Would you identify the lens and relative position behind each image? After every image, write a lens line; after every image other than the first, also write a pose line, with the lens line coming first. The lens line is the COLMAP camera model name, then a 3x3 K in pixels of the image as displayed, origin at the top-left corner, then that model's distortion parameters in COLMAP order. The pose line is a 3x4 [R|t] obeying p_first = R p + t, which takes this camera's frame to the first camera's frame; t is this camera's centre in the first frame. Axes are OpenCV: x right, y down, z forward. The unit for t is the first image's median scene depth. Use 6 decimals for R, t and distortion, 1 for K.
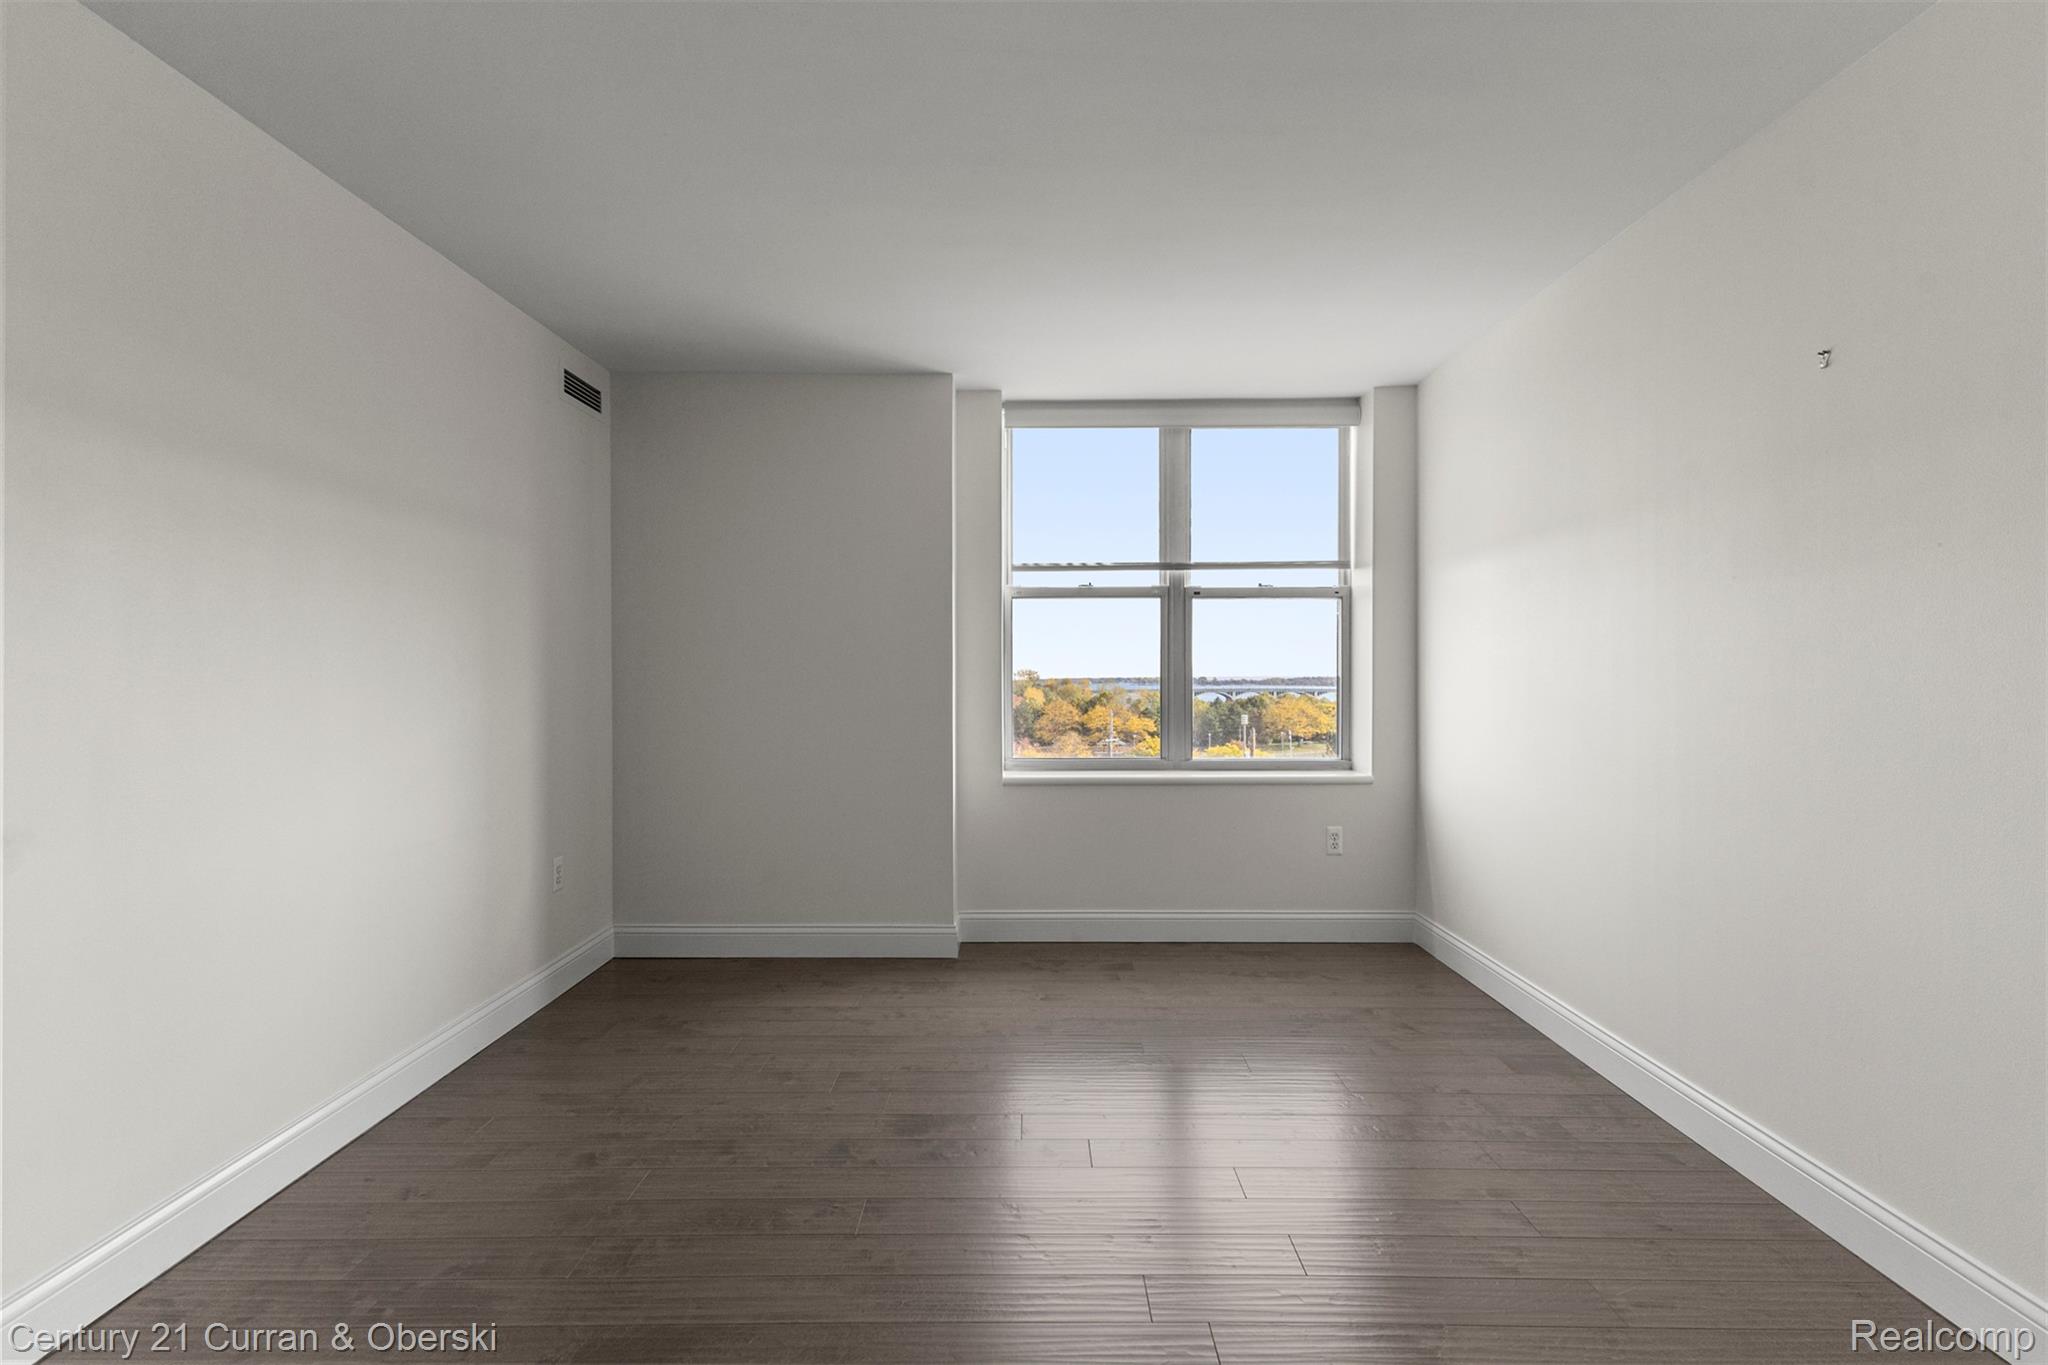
lens RADIAL K [[897.7, 0, 1019.6], [0, 897.7, 672.4], [0, 0, 1]] dist [0.014189, 0.000133]
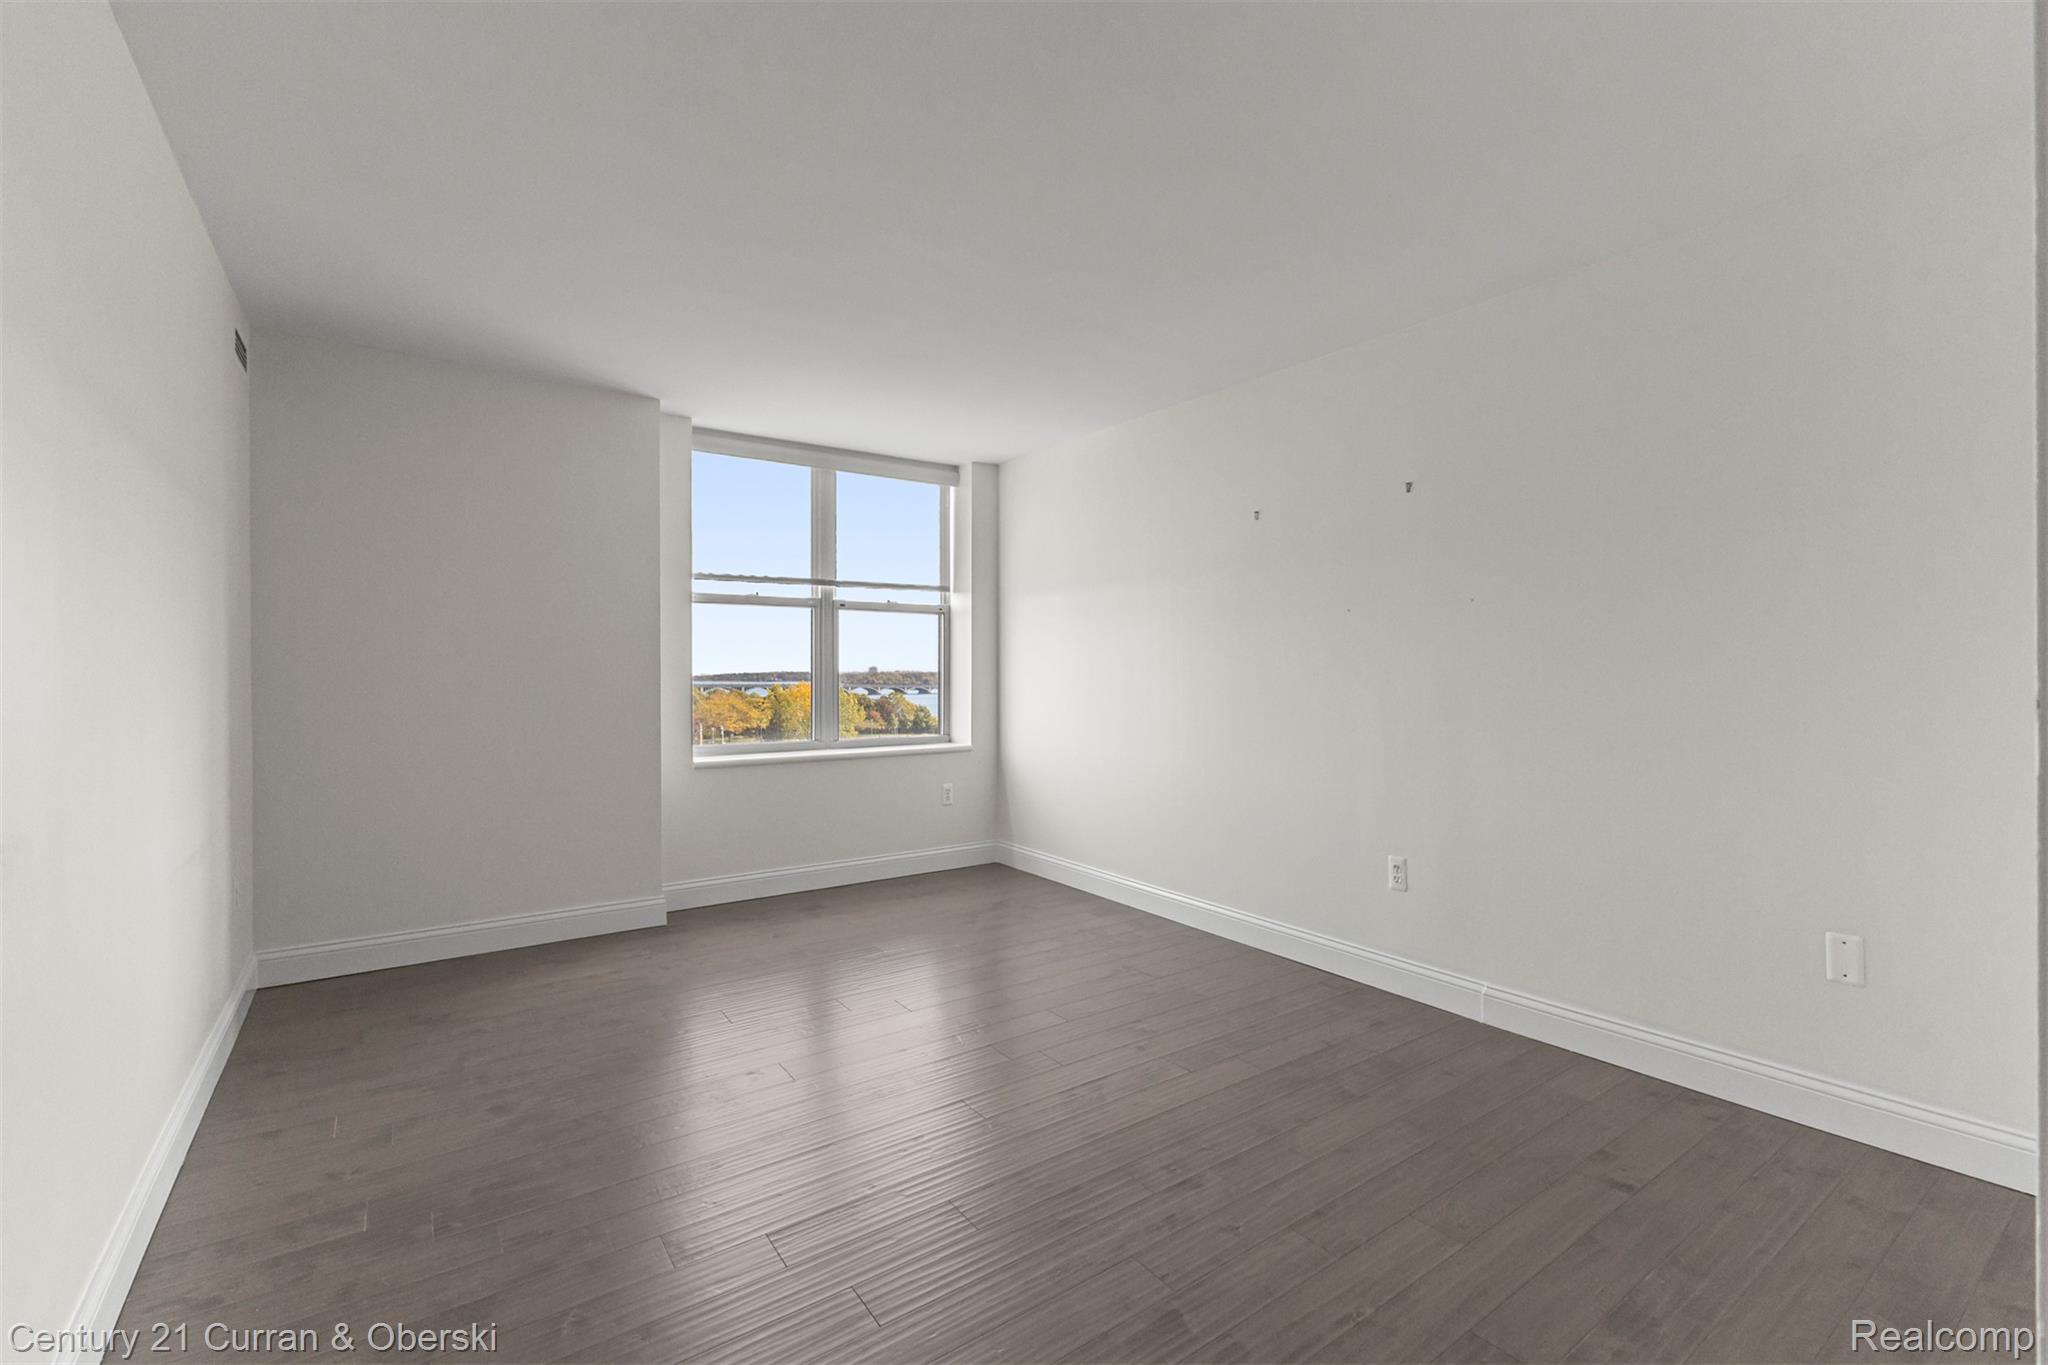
lens RADIAL K [[887.6, 0, 1013.1], [0, 887.6, 678.4], [0, 0, 1]] dist [0.012499, -0.004454]
pose [[0.816126, -0.003925, 0.577860, -0.331685], [-0.002617, 0.999942, 0.010489, -0.001365], [-0.577868, -0.010073, 0.816068, -0.139773]]
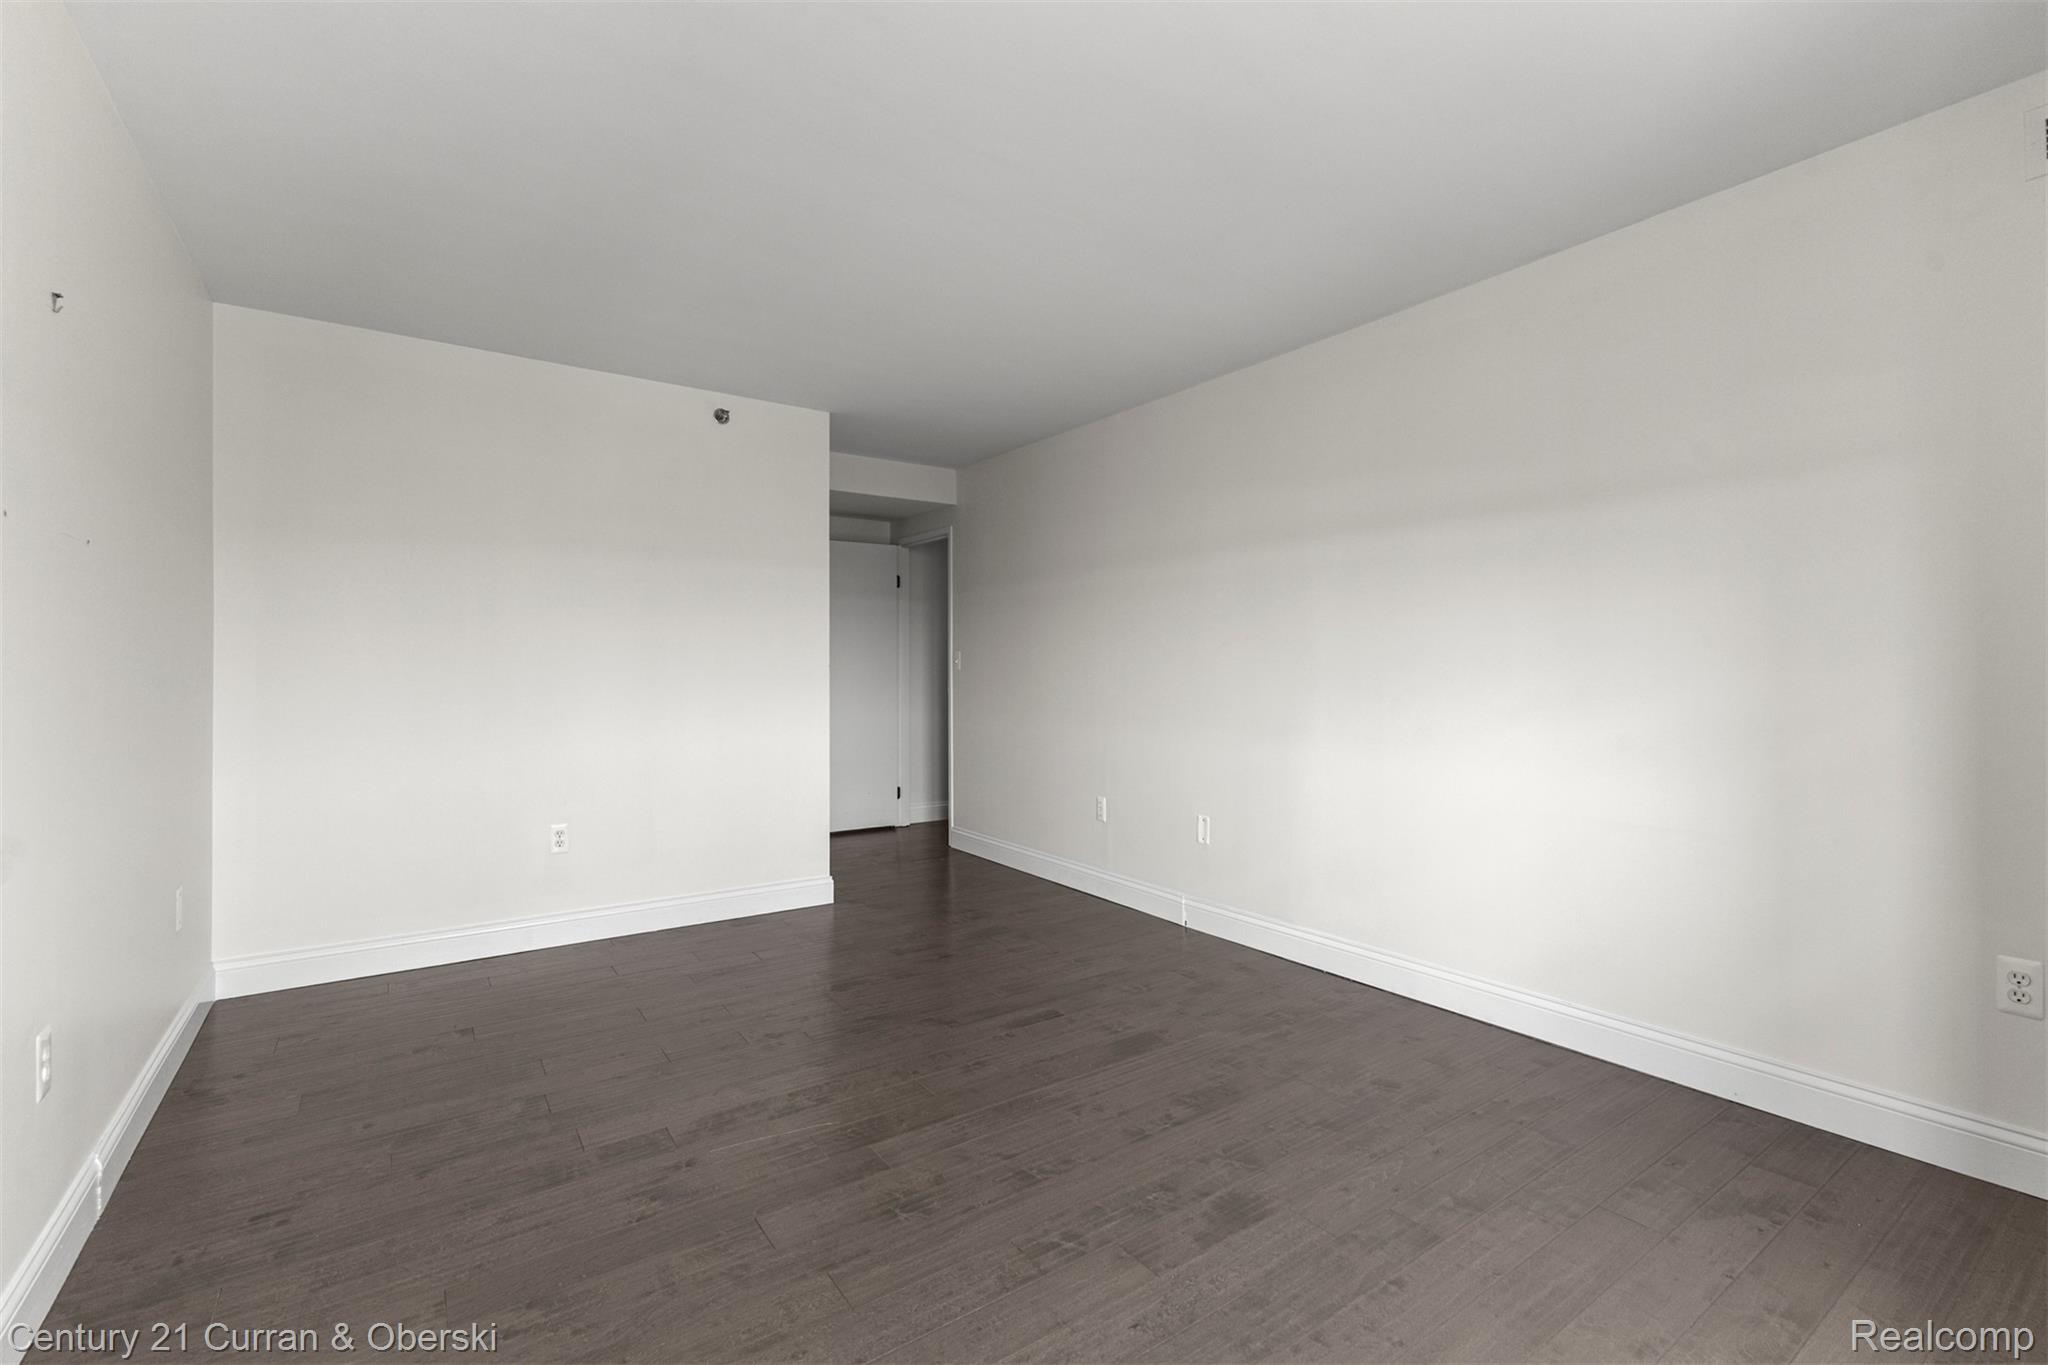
lens RADIAL K [[887.6, 0, 1013.1], [0, 887.6, 678.4], [0, 0, 1]] dist [0.012499, -0.004454]
pose [[-0.829743, 0.004944, -0.558124, 0.296934], [0.005330, 0.999985, 0.000935, 0.015752], [0.558121, -0.002199, -0.829757, 0.931439]]
